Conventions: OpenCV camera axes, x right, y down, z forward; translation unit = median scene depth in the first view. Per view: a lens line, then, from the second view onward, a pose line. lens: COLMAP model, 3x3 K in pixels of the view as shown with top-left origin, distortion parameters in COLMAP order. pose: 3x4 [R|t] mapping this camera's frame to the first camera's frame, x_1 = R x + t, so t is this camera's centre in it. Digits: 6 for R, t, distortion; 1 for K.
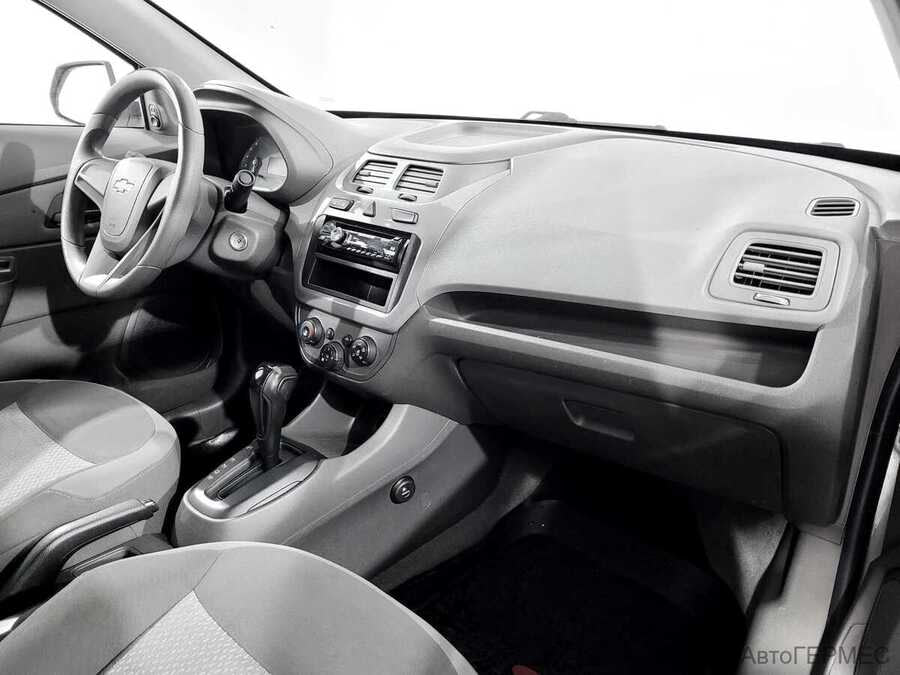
lens RADIAL K [[680.0, 0, 449.7], [0, 680.0, 338.5], [0, 0, 1]] dist [0.029653, -0.007145]
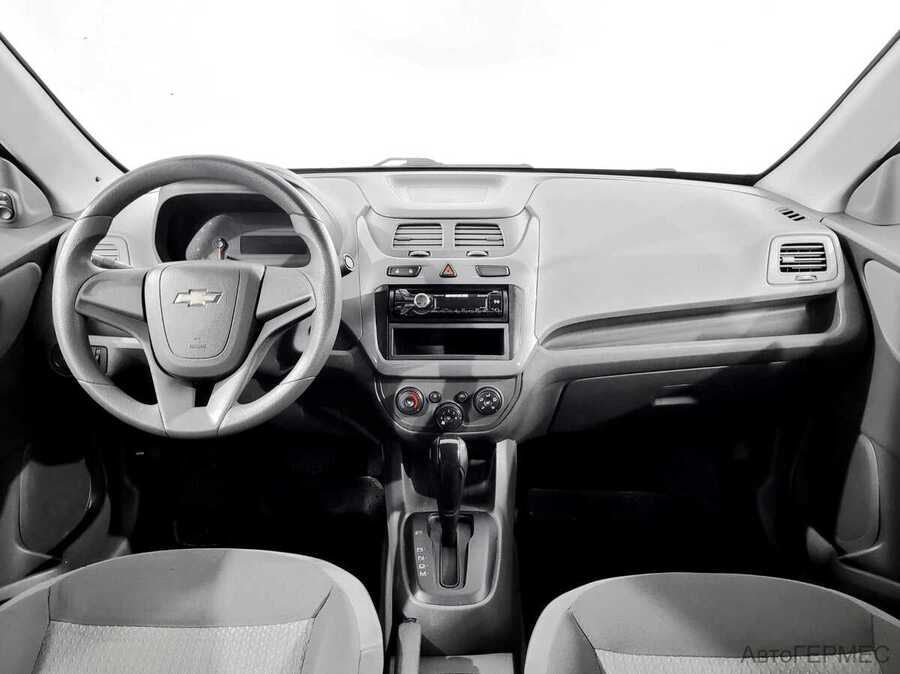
lens RADIAL K [[680.0, 0, 450.0], [0, 680.0, 334.2], [0, 0, 1]] dist [0.029653, -0.007145]
pose [[0.771123, -0.234590, 0.591893, -0.759746], [0.249169, 0.966691, 0.058517, -0.156260], [-0.585905, 0.102357, 0.803890, 0.166438]]
